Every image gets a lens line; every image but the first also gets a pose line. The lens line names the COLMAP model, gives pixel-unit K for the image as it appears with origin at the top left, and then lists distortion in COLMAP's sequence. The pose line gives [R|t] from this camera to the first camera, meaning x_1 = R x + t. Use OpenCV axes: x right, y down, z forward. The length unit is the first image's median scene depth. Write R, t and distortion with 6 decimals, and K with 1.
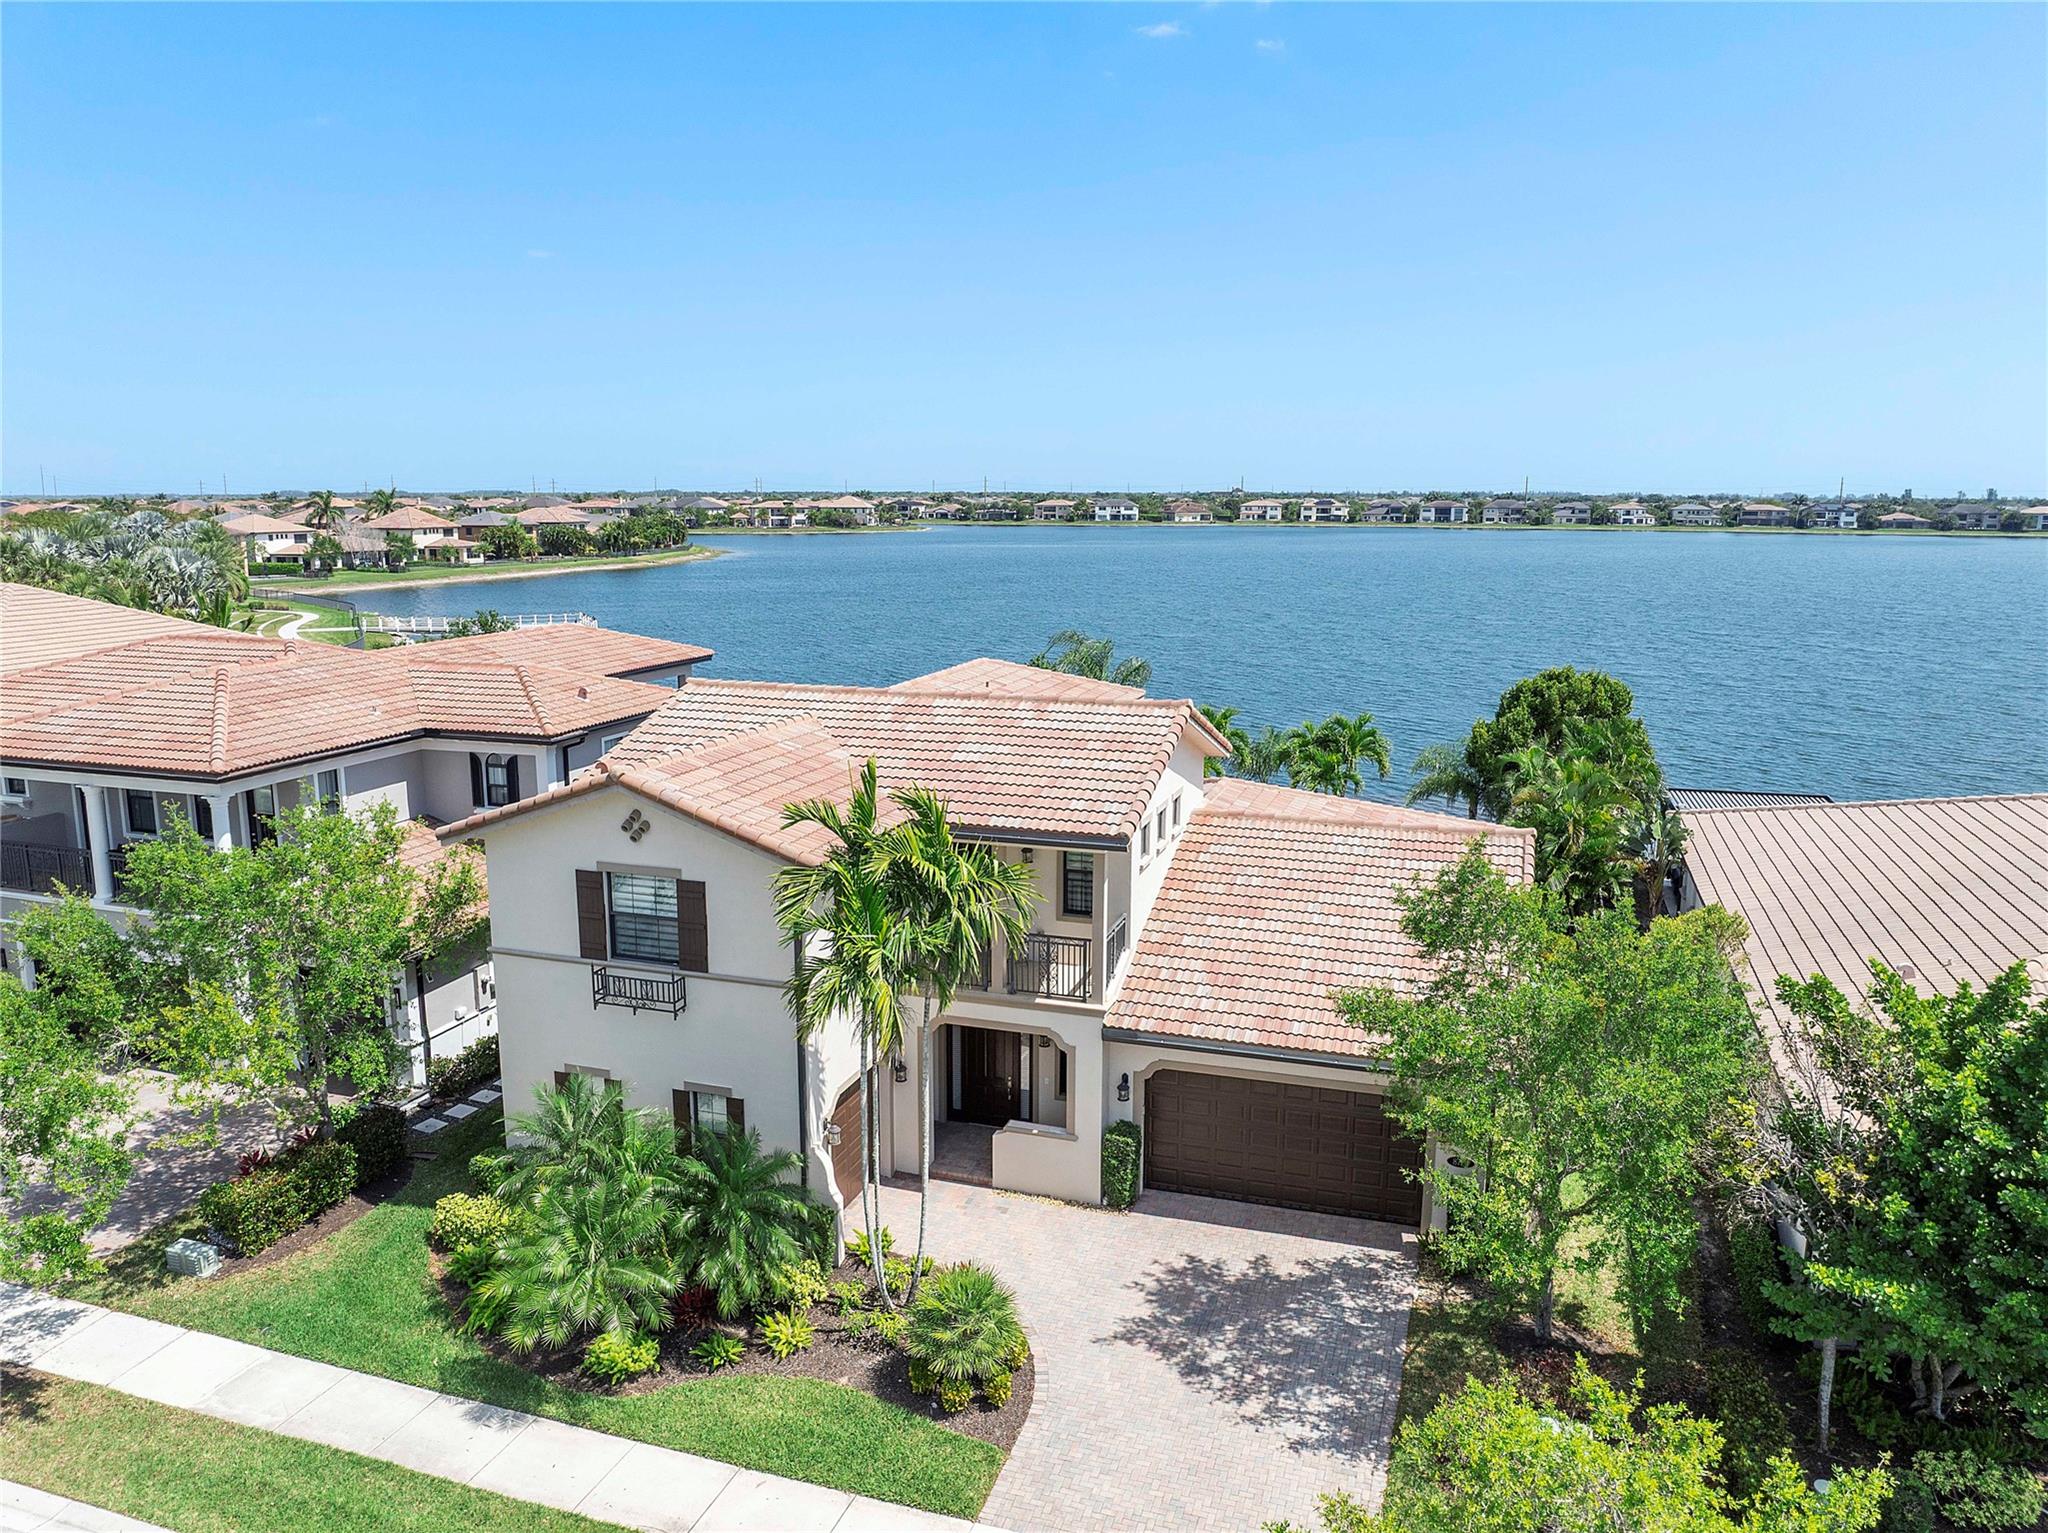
lens RADIAL K [[1481.5, 0, 1024.0], [0, 1481.5, 766.5], [0, 0, 1]] dist [-0.037384, 0.001844]
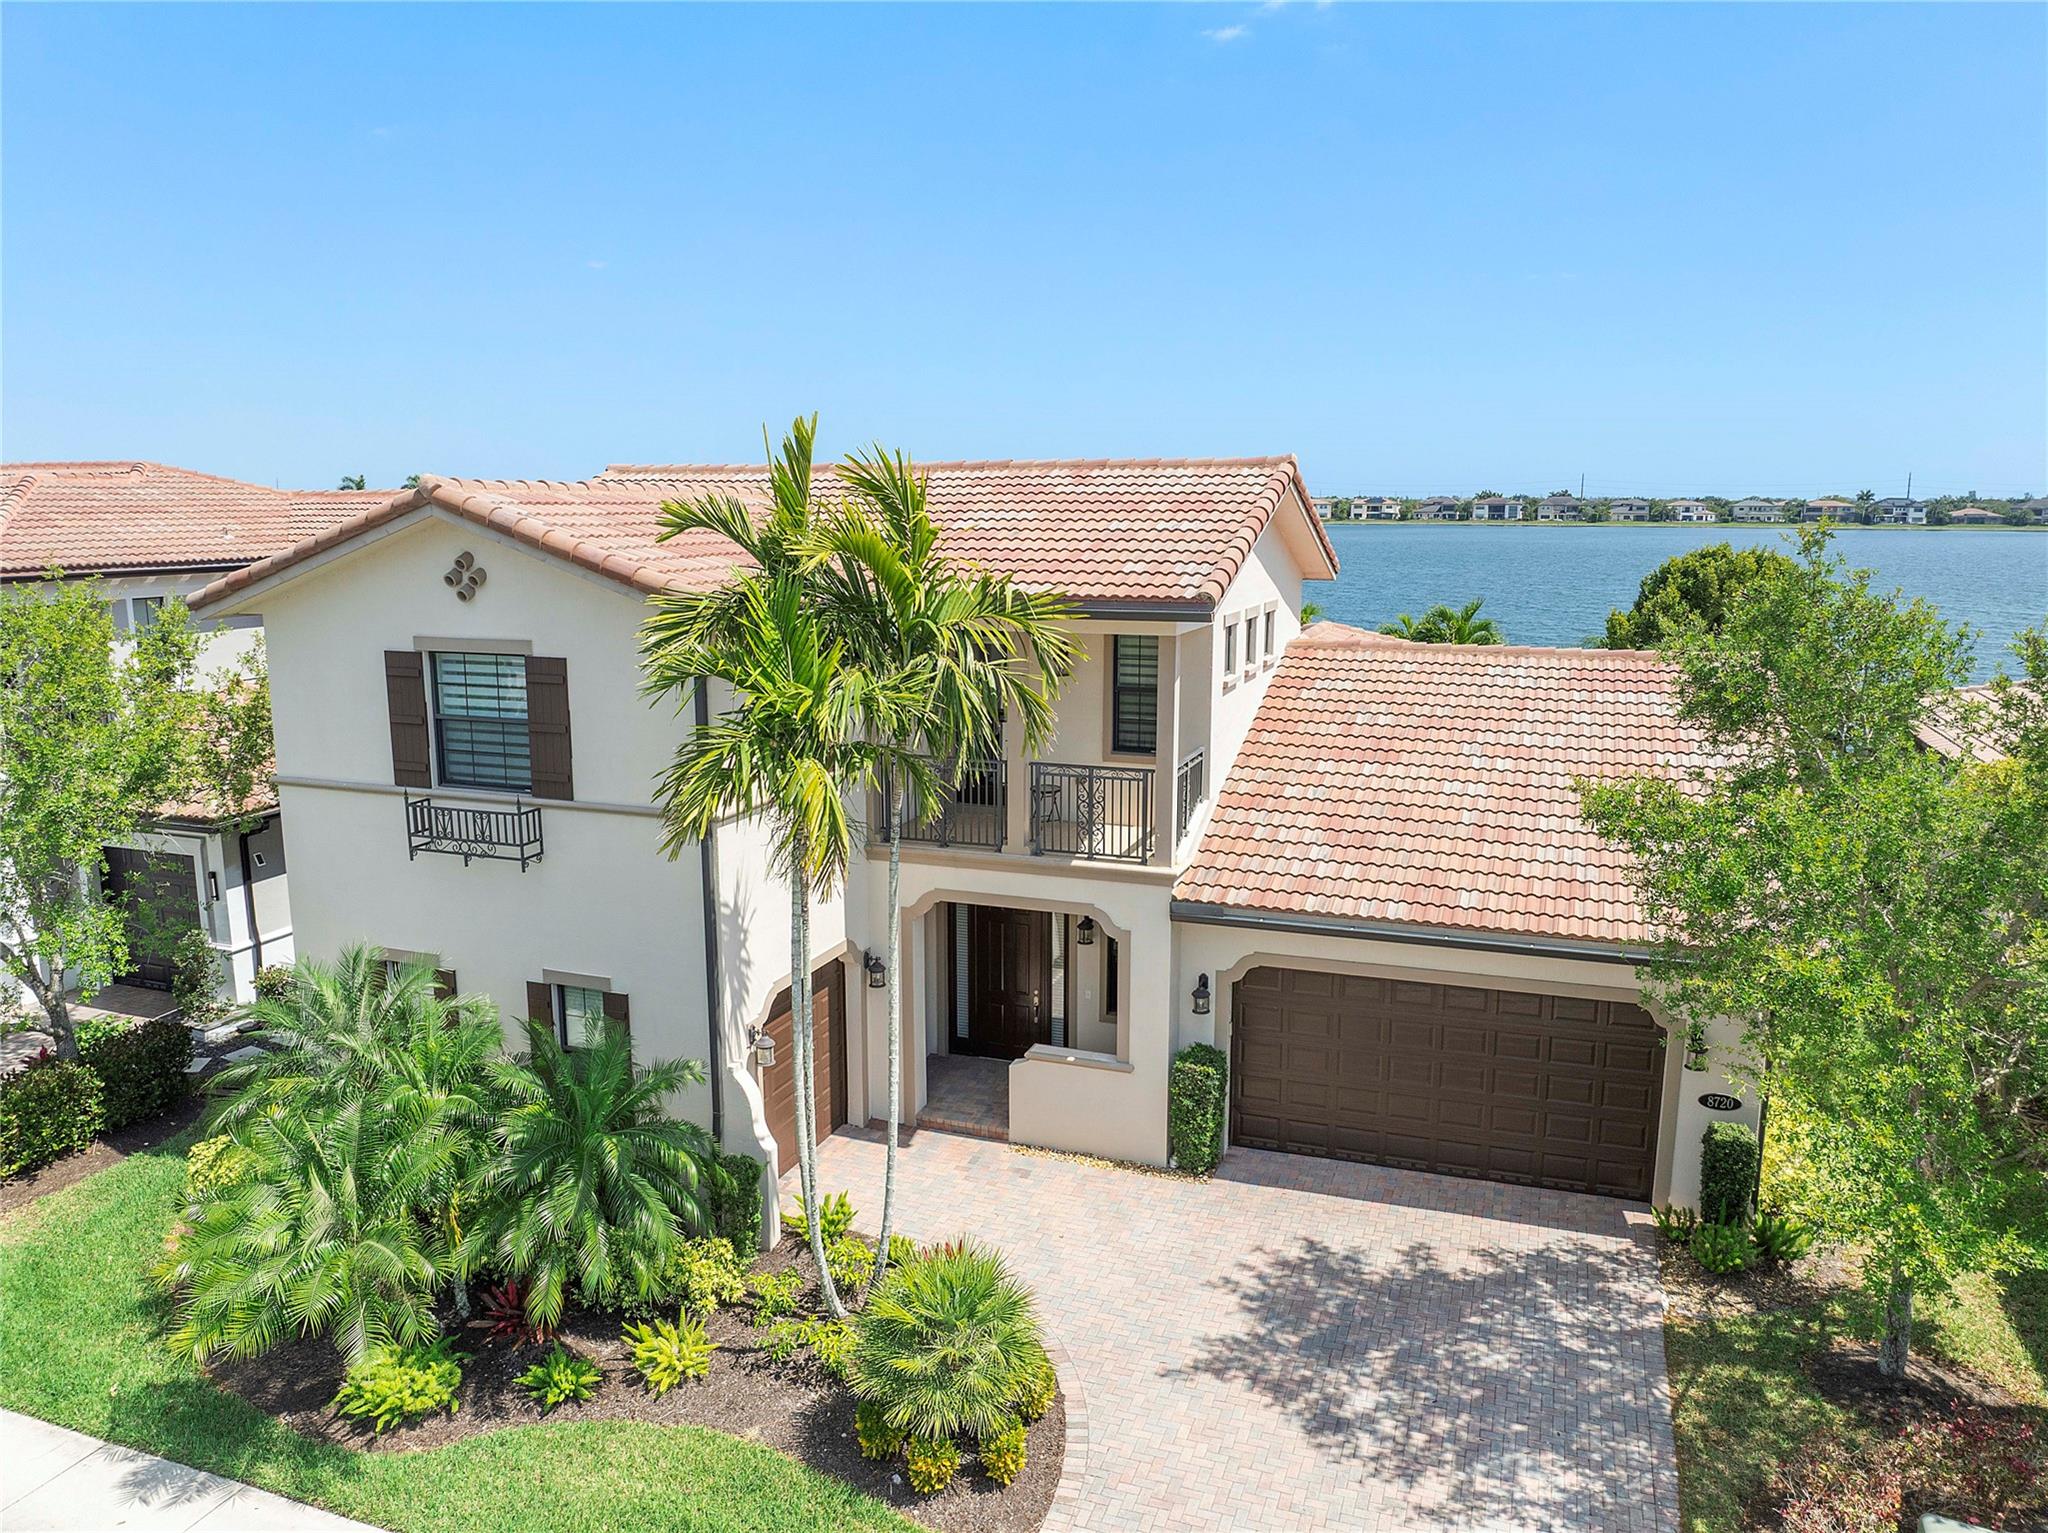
lens RADIAL K [[1481.5, 0, 1024.0], [0, 1481.5, 766.5], [0, 0, 1]] dist [-0.037384, 0.001844]
pose [[0.999529, 0.002812, -0.030574, 0.006883], [-0.002966, 0.999983, -0.004987, 0.124616], [0.030559, 0.005075, 0.999520, 0.341420]]
